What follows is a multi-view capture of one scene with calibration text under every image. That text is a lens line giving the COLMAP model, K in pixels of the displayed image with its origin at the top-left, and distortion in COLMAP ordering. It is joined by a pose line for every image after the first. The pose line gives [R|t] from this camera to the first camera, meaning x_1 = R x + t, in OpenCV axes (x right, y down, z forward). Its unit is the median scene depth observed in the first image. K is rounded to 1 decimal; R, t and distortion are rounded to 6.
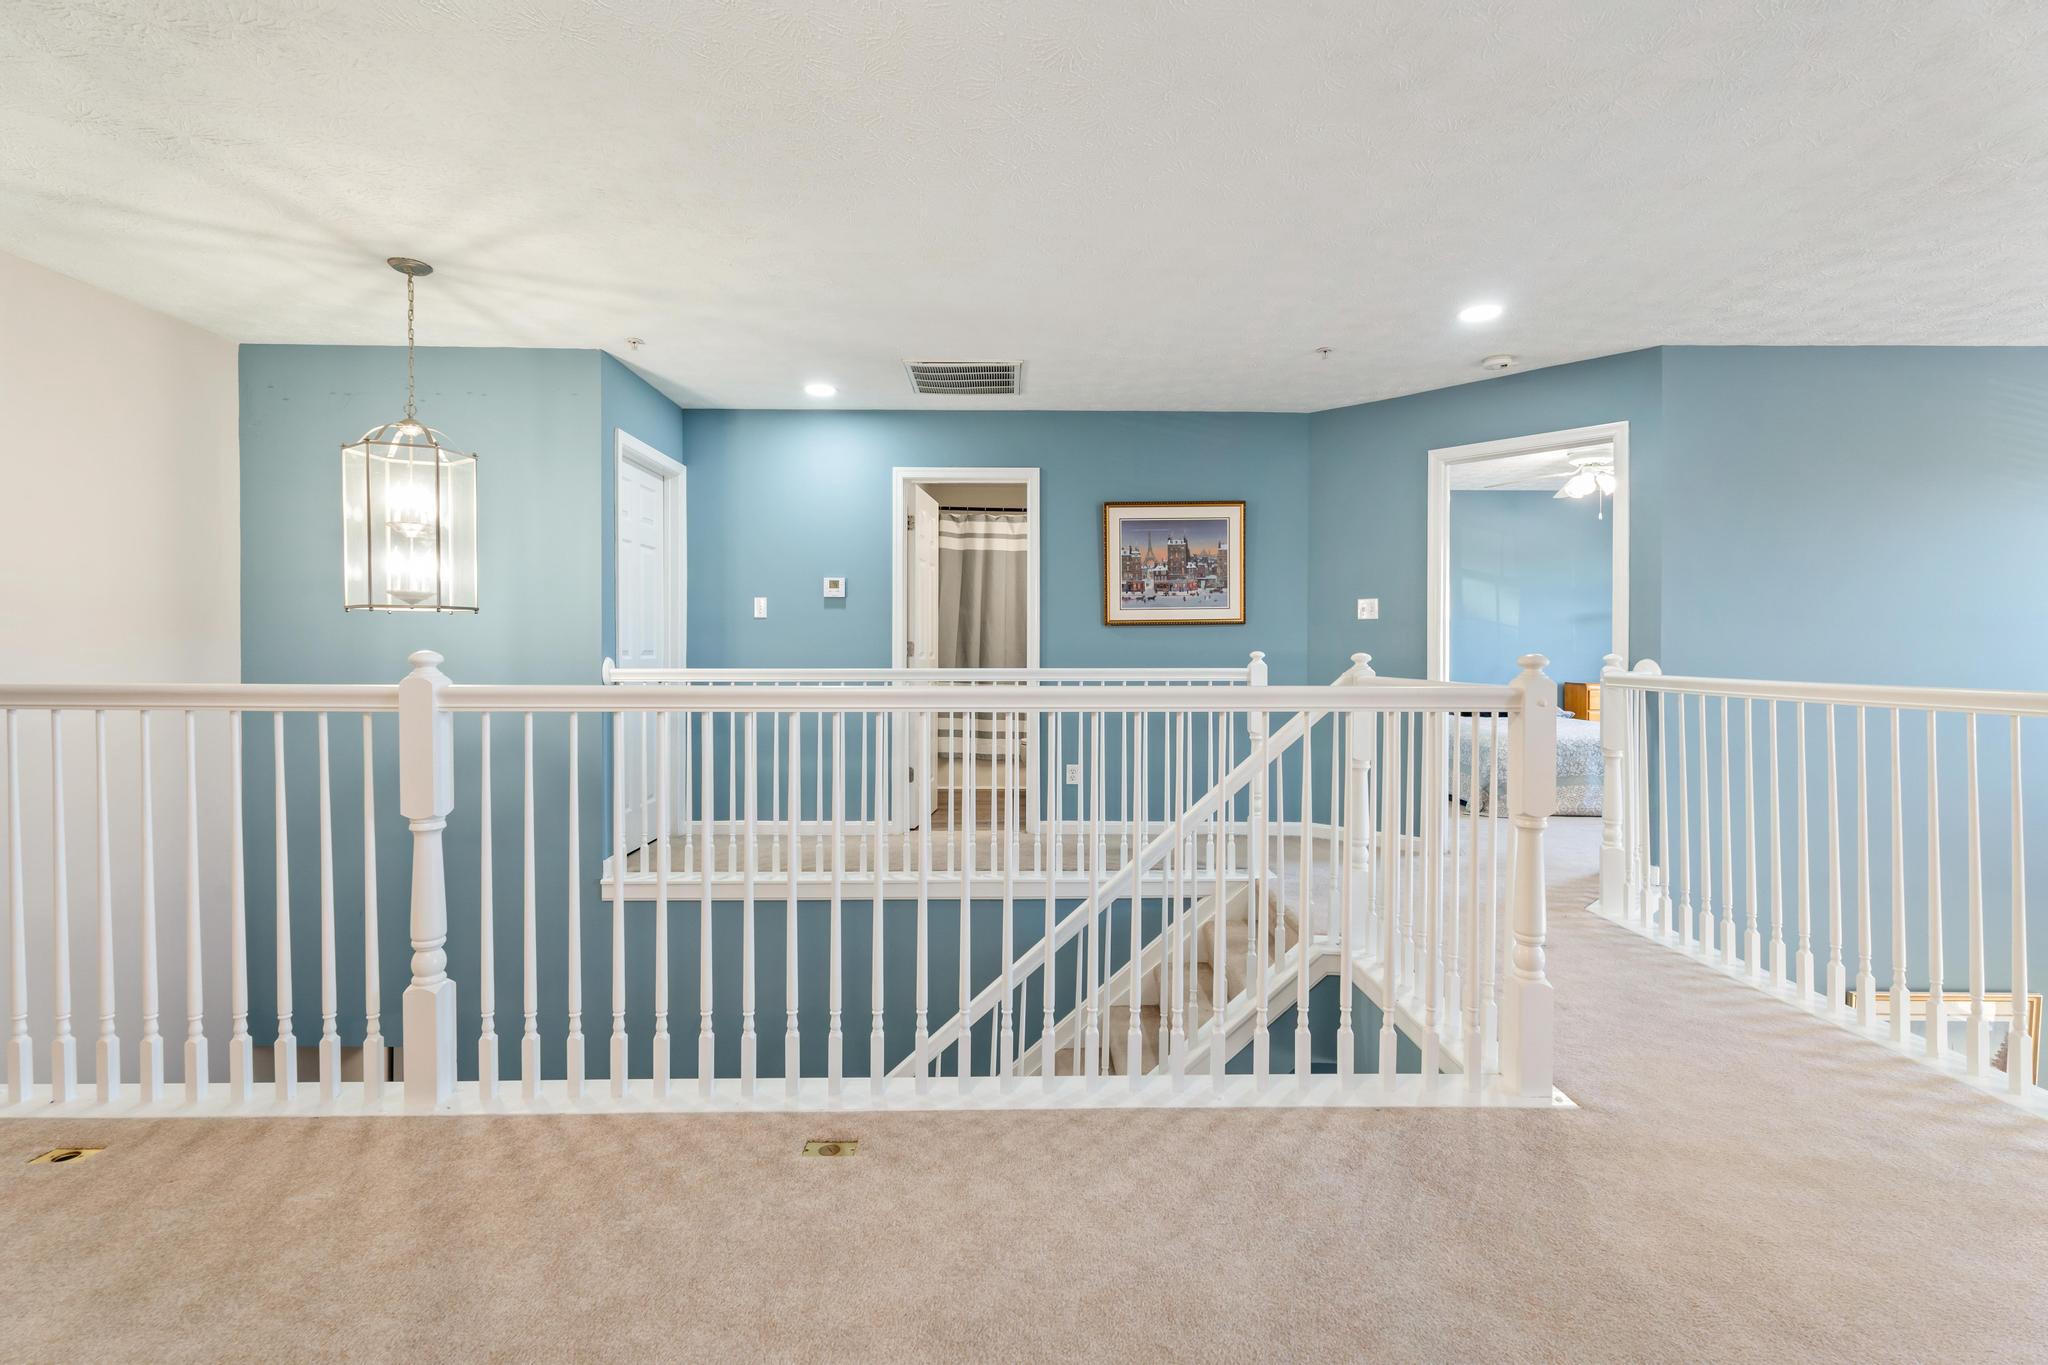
lens RADIAL K [[938.9, 0, 1015.6], [0, 938.9, 653.4], [0, 0, 1]] dist [0.016007, 0.000094]
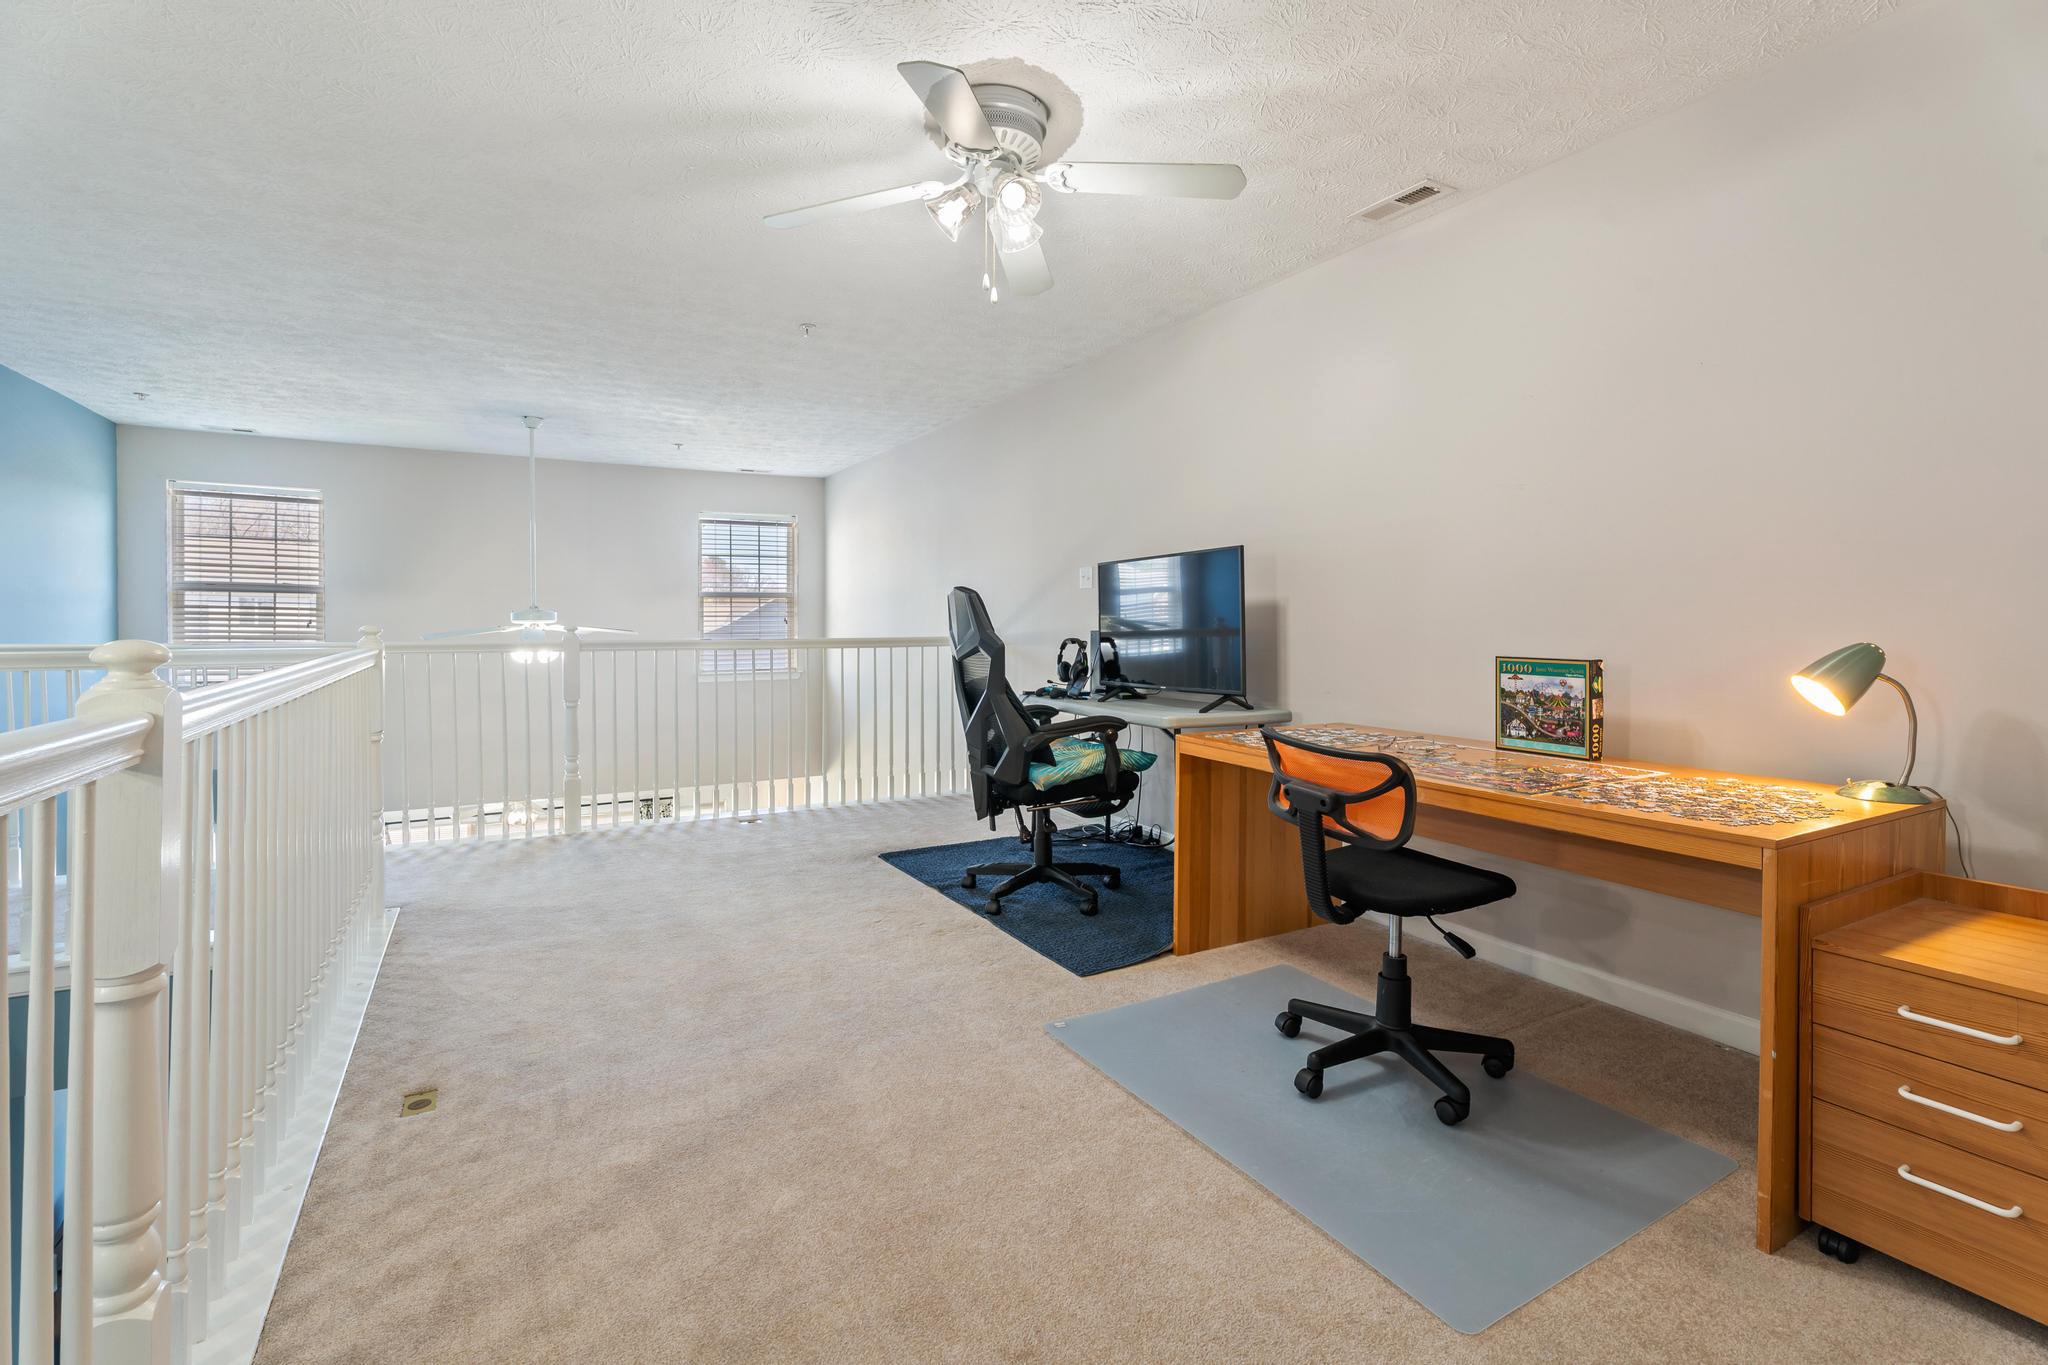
lens RADIAL K [[937.0, 0, 1028.9], [0, 937.0, 640.2], [0, 0, 1]] dist [-0.002470, -0.000253]
pose [[-0.484354, -0.023894, 0.874546, -0.573837], [-0.001713, 0.999651, 0.026363, -0.008578], [-0.874871, 0.011271, -0.484226, 0.363495]]
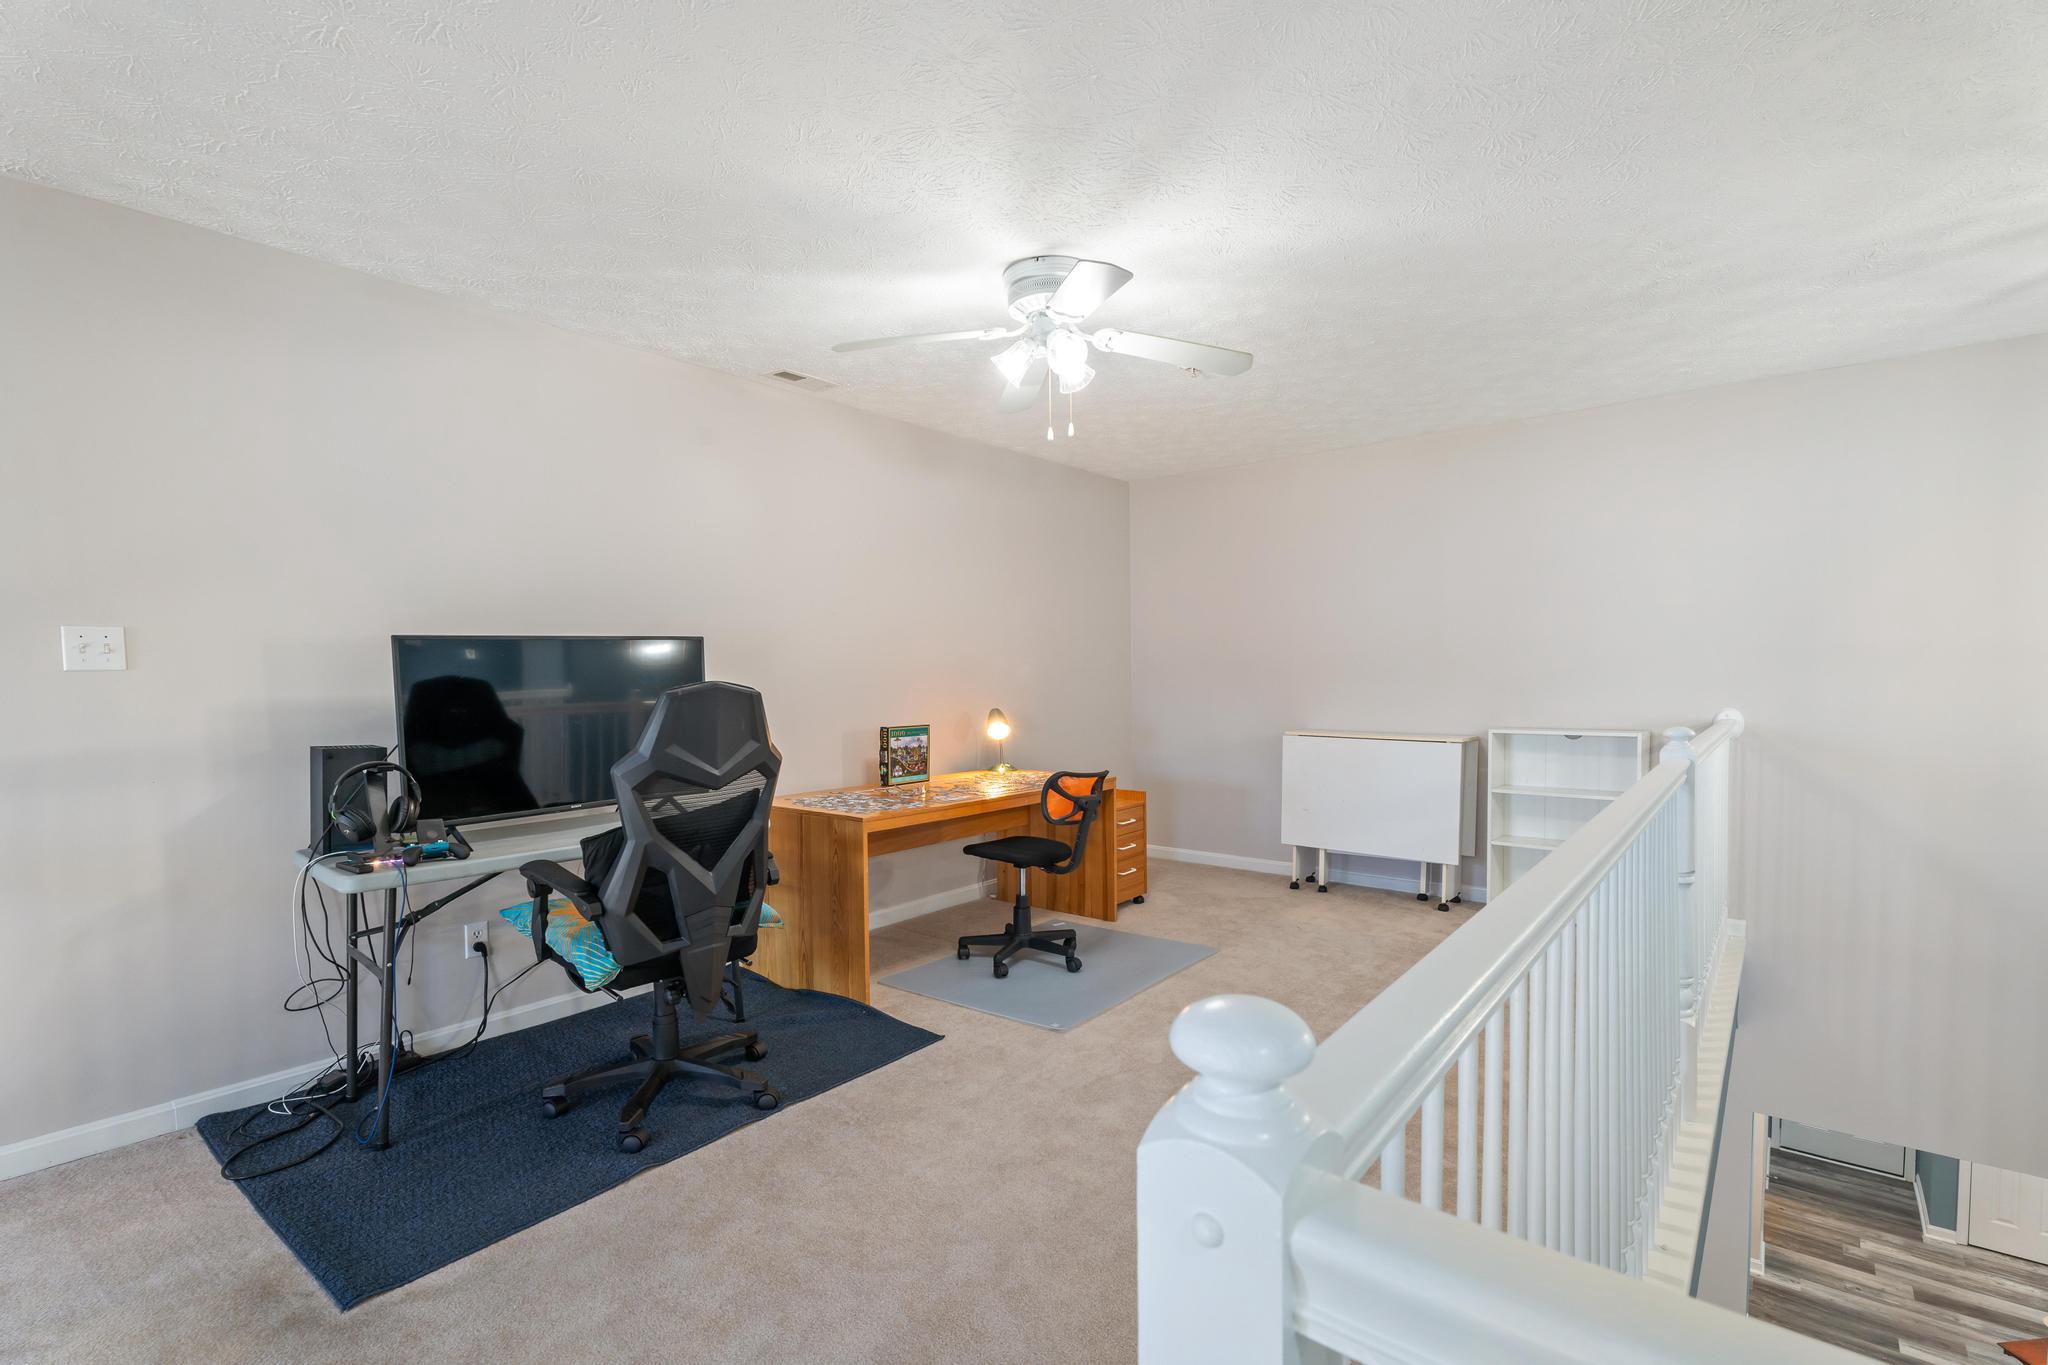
lens RADIAL K [[933.7, 0, 1013.7], [0, 933.7, 732.6], [0, 0, 1]] dist [0.015696, 0.000334]
pose [[-0.654848, 0.051110, -0.754030, 0.345245], [0.008514, 0.998146, 0.060263, -0.031110], [0.755713, 0.033043, -0.654069, 0.506741]]
